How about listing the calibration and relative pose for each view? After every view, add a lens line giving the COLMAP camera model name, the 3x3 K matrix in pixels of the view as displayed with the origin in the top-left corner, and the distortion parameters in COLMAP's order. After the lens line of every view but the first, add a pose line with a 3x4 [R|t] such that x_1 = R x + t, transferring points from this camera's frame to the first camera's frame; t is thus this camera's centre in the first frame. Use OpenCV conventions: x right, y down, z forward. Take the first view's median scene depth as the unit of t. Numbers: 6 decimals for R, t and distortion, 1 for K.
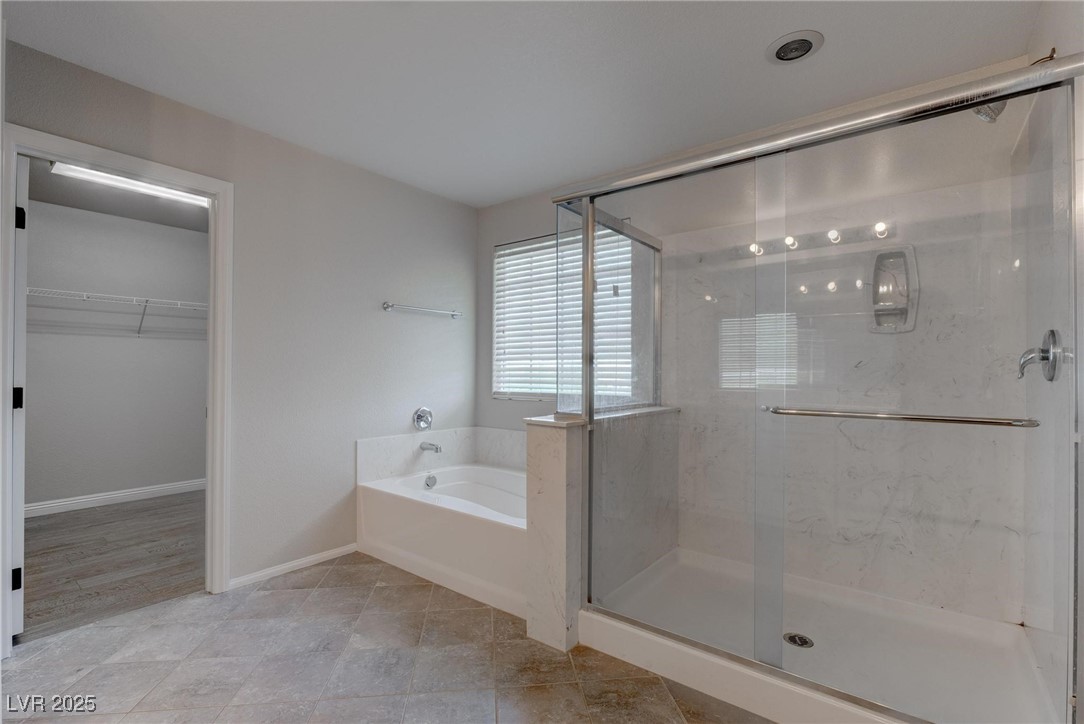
lens RADIAL K [[492.3, 0, 540.3], [0, 492.3, 359.8], [0, 0, 1]] dist [-0.023133, 0.007486]
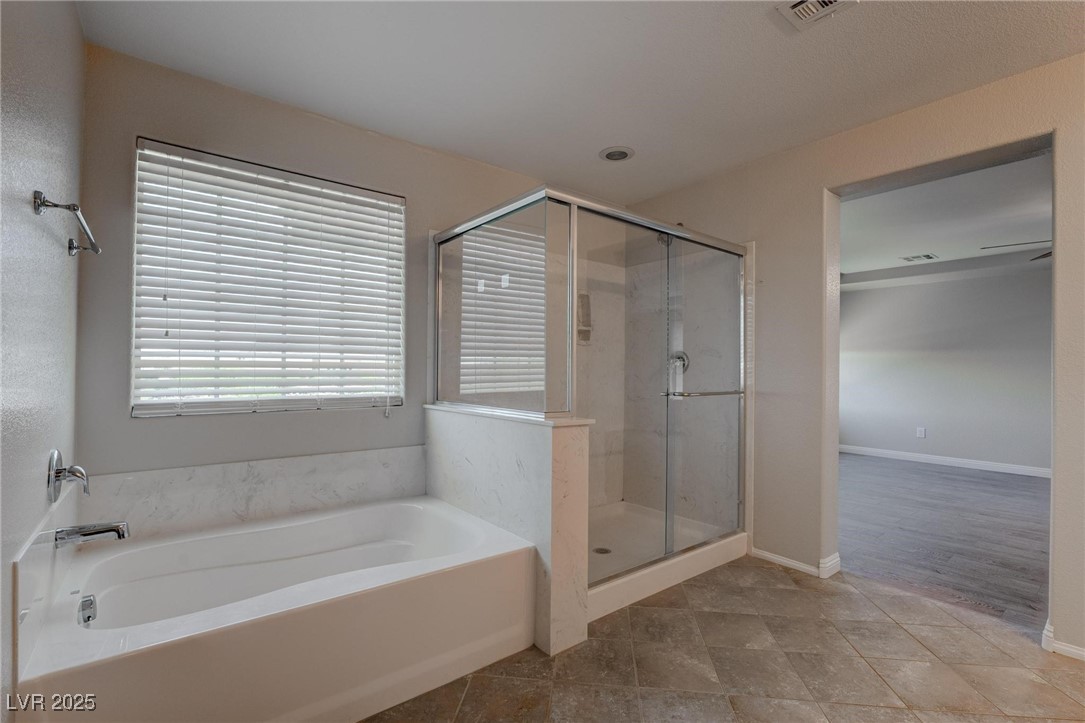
lens RADIAL K [[492.7, 0, 540.3], [0, 492.7, 366.4], [0, 0, 1]] dist [-0.013230, 0.000775]
pose [[0.232575, 0.006379, 0.972558, -0.842745], [-0.025373, 0.999678, -0.000489, 0.019800], [-0.972247, -0.024563, 0.232662, 0.740876]]
